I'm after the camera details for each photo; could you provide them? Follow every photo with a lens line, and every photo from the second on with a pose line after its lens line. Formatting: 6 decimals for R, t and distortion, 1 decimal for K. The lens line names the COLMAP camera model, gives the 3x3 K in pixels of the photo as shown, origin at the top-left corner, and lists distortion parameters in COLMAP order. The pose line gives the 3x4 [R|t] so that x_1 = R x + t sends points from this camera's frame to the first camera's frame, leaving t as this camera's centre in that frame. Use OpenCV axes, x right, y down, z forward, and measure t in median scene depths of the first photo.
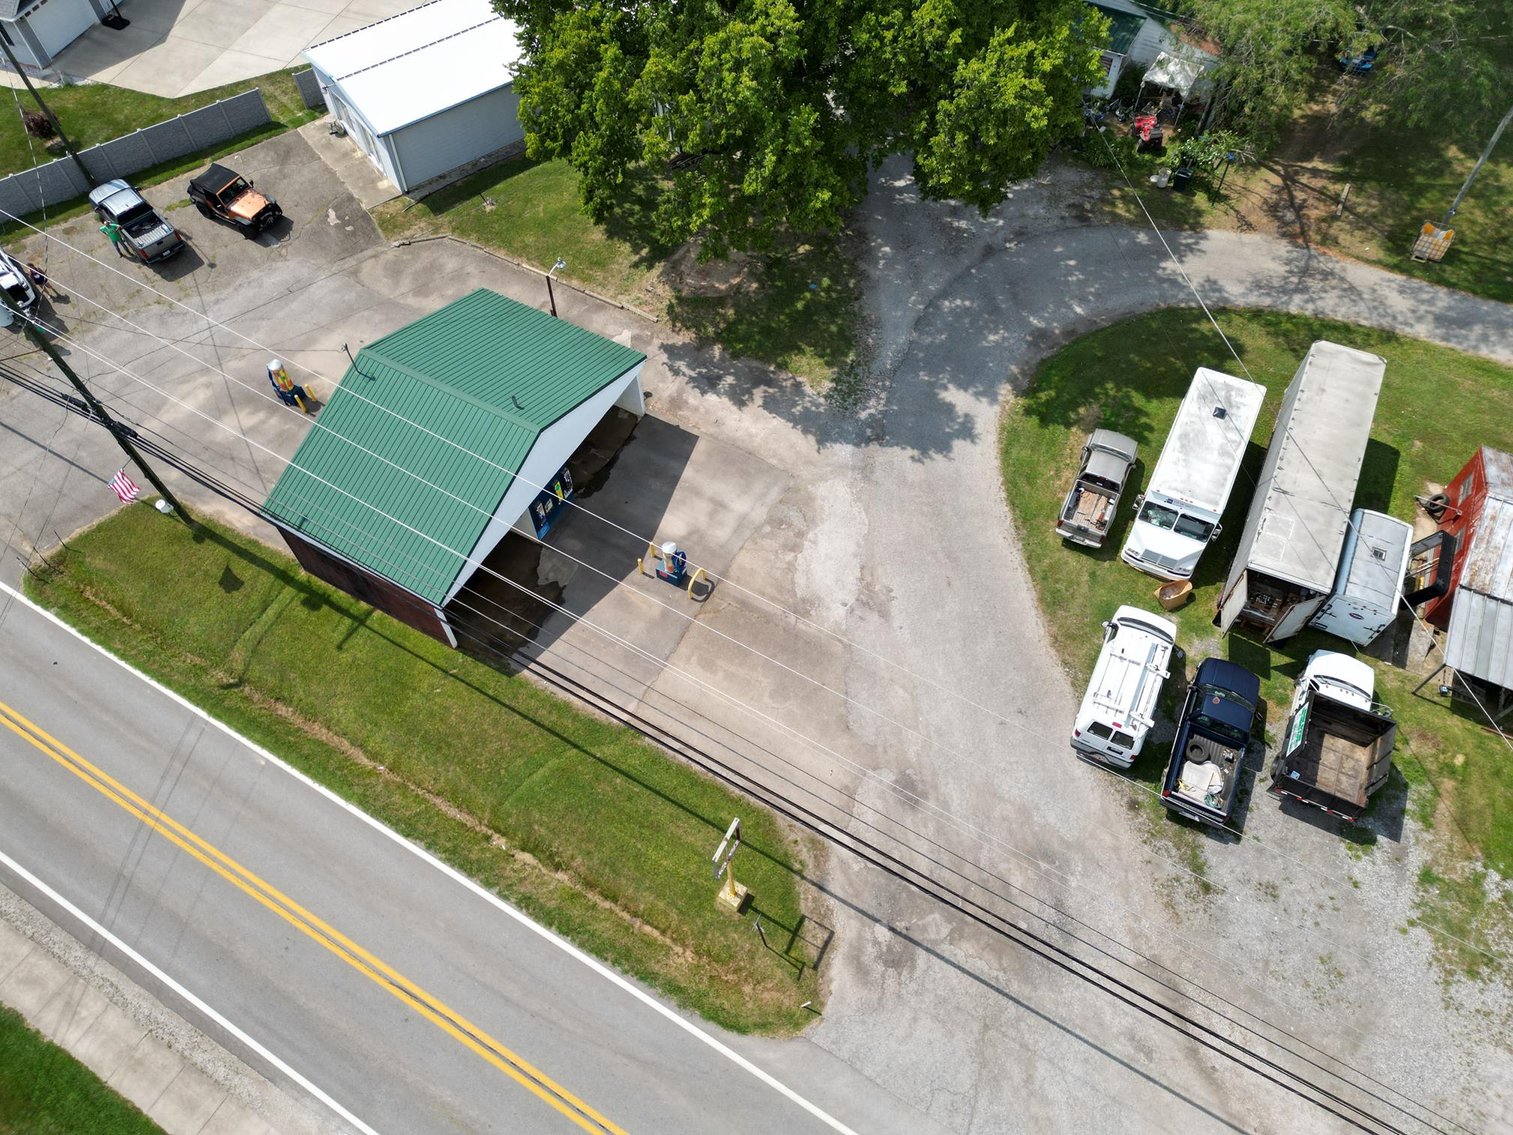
lens RADIAL K [[1056.4, 0, 756.5], [0, 1056.4, 567.5], [0, 0, 1]] dist [0.070420, -0.064284]
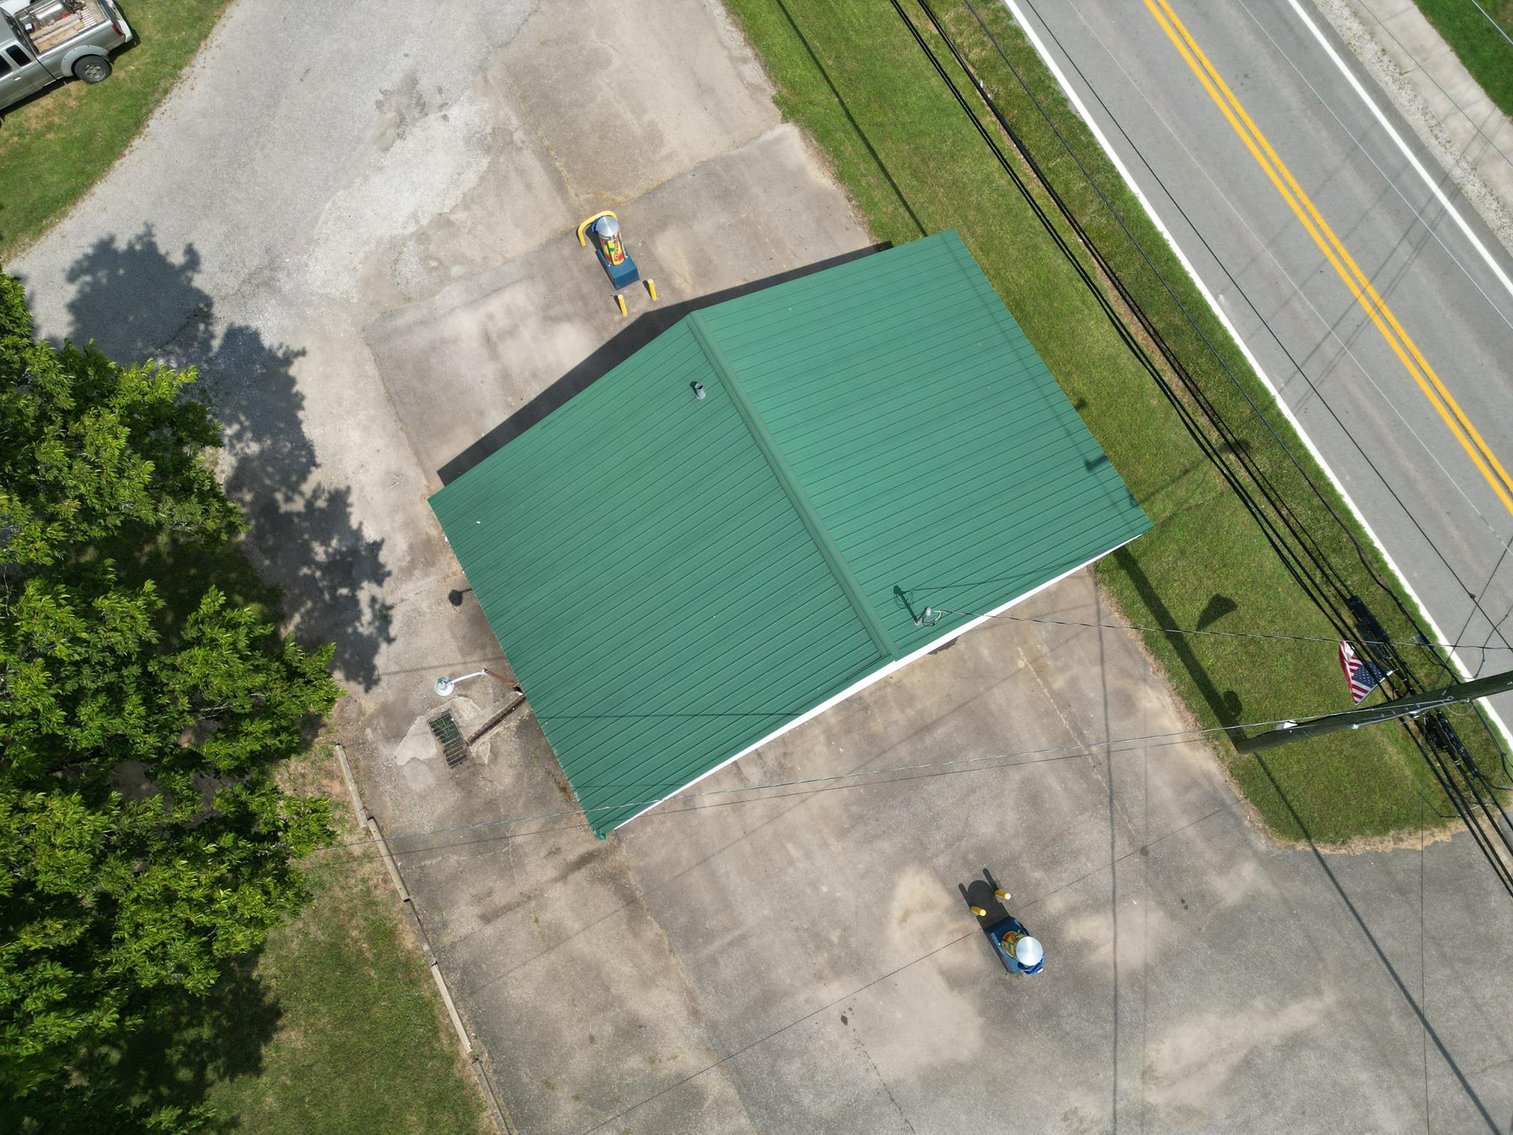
lens RADIAL K [[1056.4, 0, 756.5], [0, 1056.4, 567.5], [0, 0, 1]] dist [0.070420, -0.064284]
pose [[-0.847935, -0.508134, 0.151016, -0.384846], [0.456679, -0.555569, 0.694830, -0.578615], [-0.269166, 0.658137, 0.703140, 0.668419]]
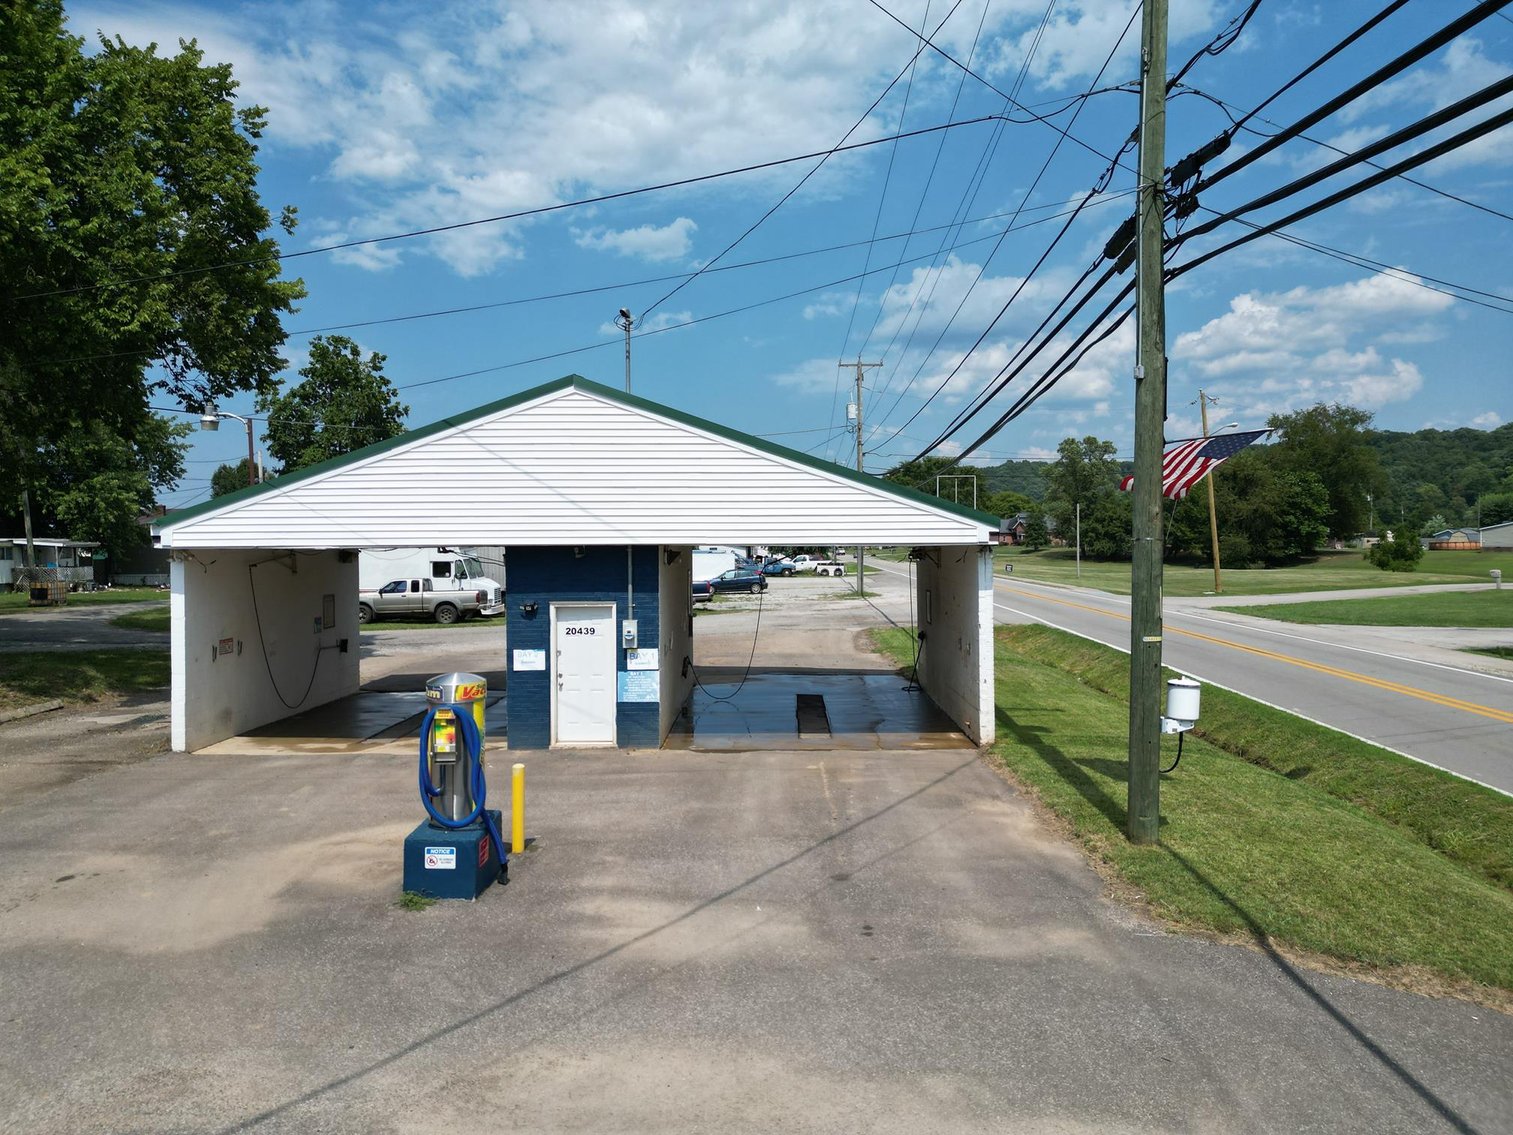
lens RADIAL K [[1056.4, 0, 756.5], [0, 1056.4, 567.5], [0, 0, 1]] dist [0.070420, -0.064284]
pose [[-0.470739, -0.006104, 0.882251, -0.807294], [0.746324, 0.530556, 0.401884, -0.290164], [-0.470536, 0.847628, -0.245198, 1.181350]]
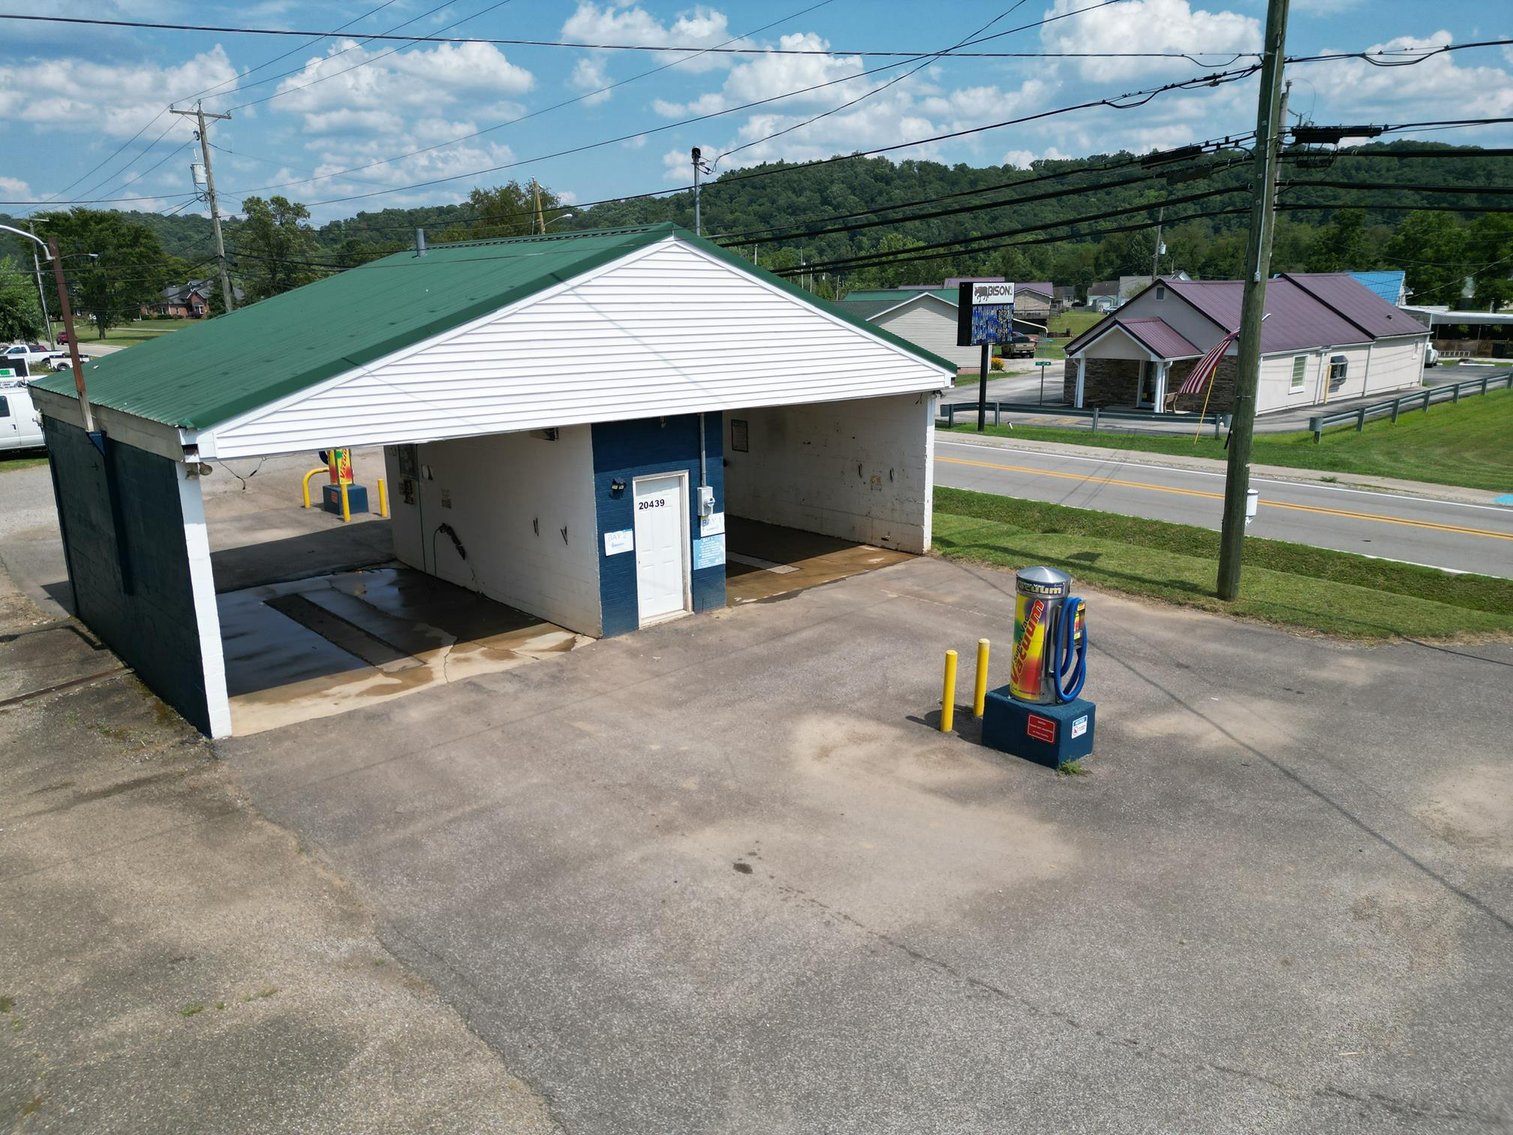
lens RADIAL K [[1056.4, 0, 756.5], [0, 1056.4, 567.5], [0, 0, 1]] dist [0.070420, -0.064284]
pose [[-0.948382, -0.052381, 0.312774, -0.546074], [0.278874, 0.331848, 0.901169, -0.516302], [-0.150997, 0.941877, -0.300111, 1.275614]]
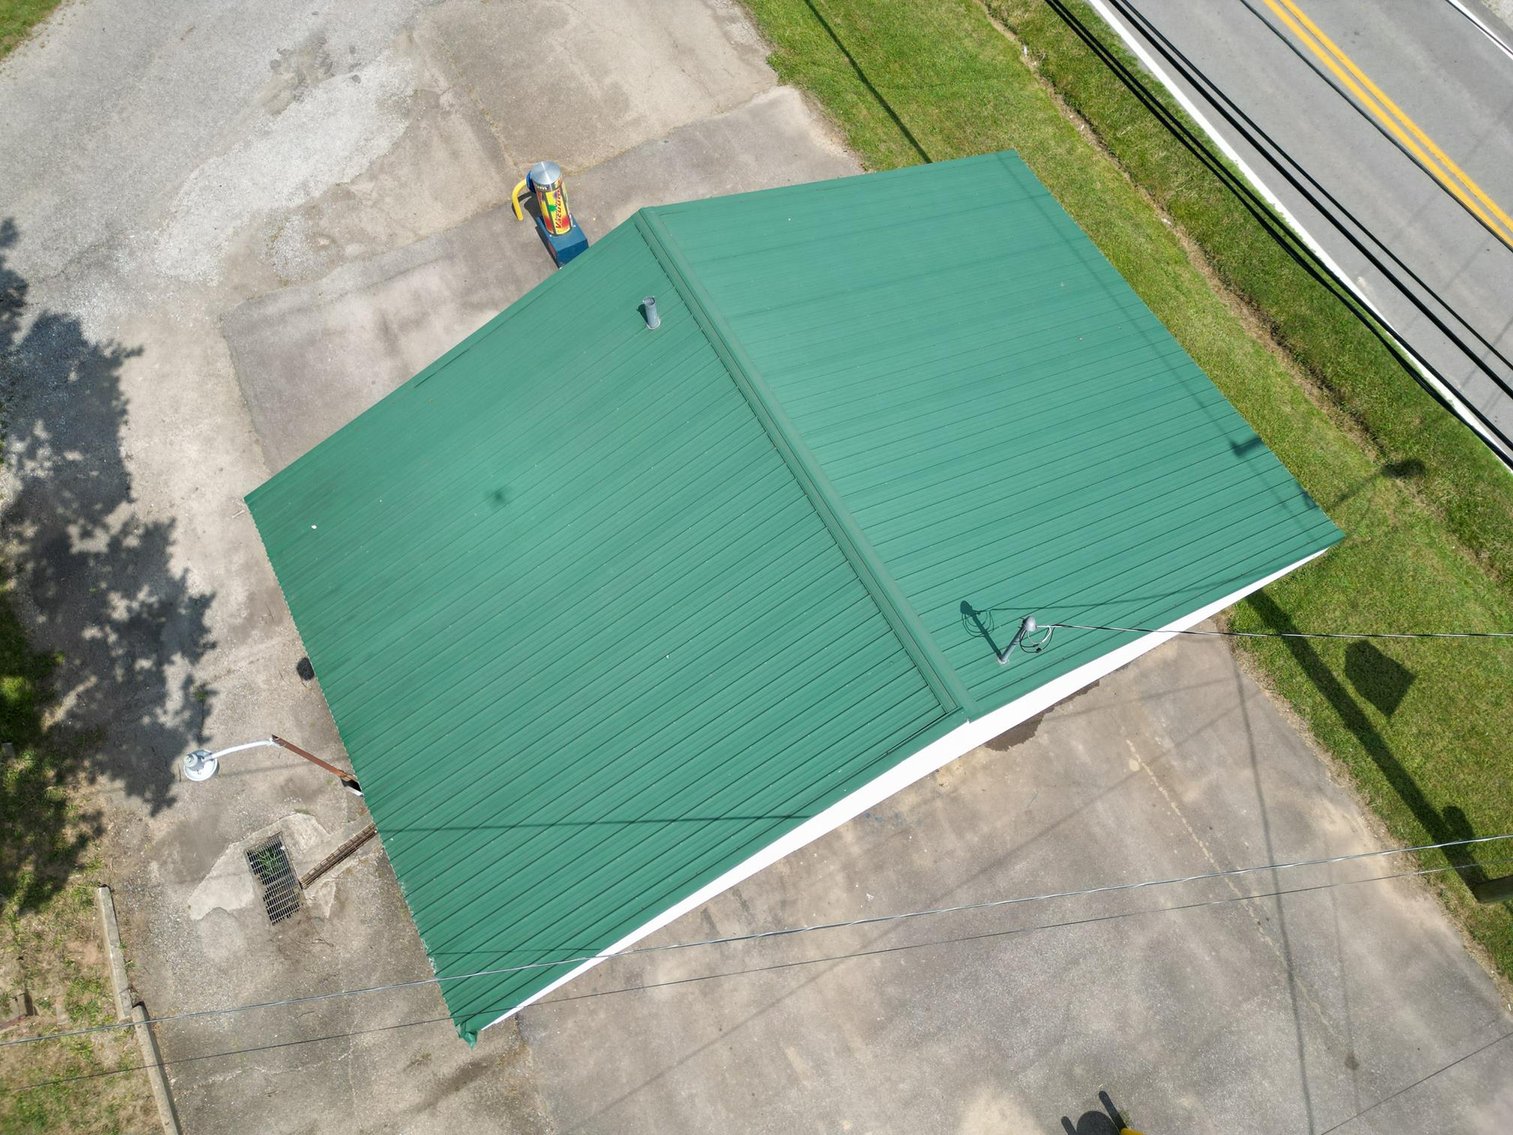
lens RADIAL K [[1056.4, 0, 756.5], [0, 1056.4, 567.5], [0, 0, 1]] dist [0.070420, -0.064284]
pose [[-0.846763, -0.479255, 0.230883, -0.384967], [0.457755, -0.435311, 0.775219, -0.459141], [-0.271021, 0.762115, 0.587987, 0.847658]]
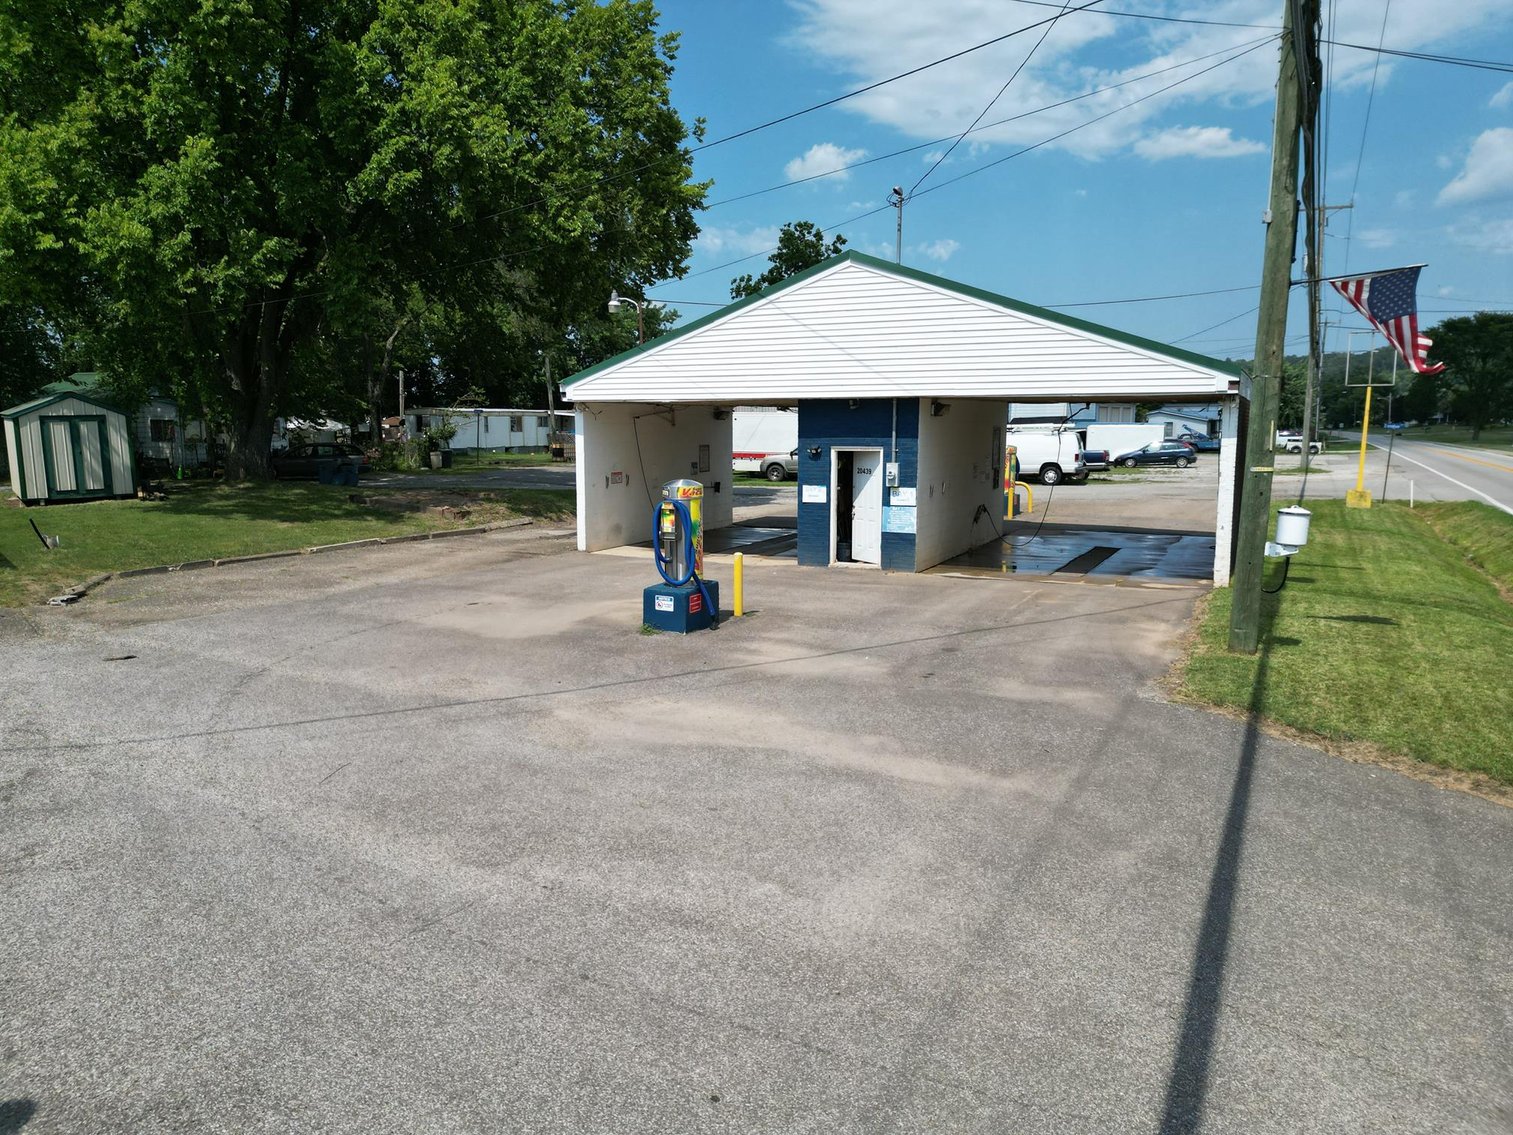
lens RADIAL K [[1061.9, 0, 756.5], [0, 1061.9, 567.5], [0, 0, 1]] dist [0.078146, -0.081134]
pose [[-0.052723, -0.122598, 0.991055, -0.916024], [0.837853, 0.534555, 0.110700, -0.226393], [-0.543344, 0.836195, 0.074535, 1.157208]]
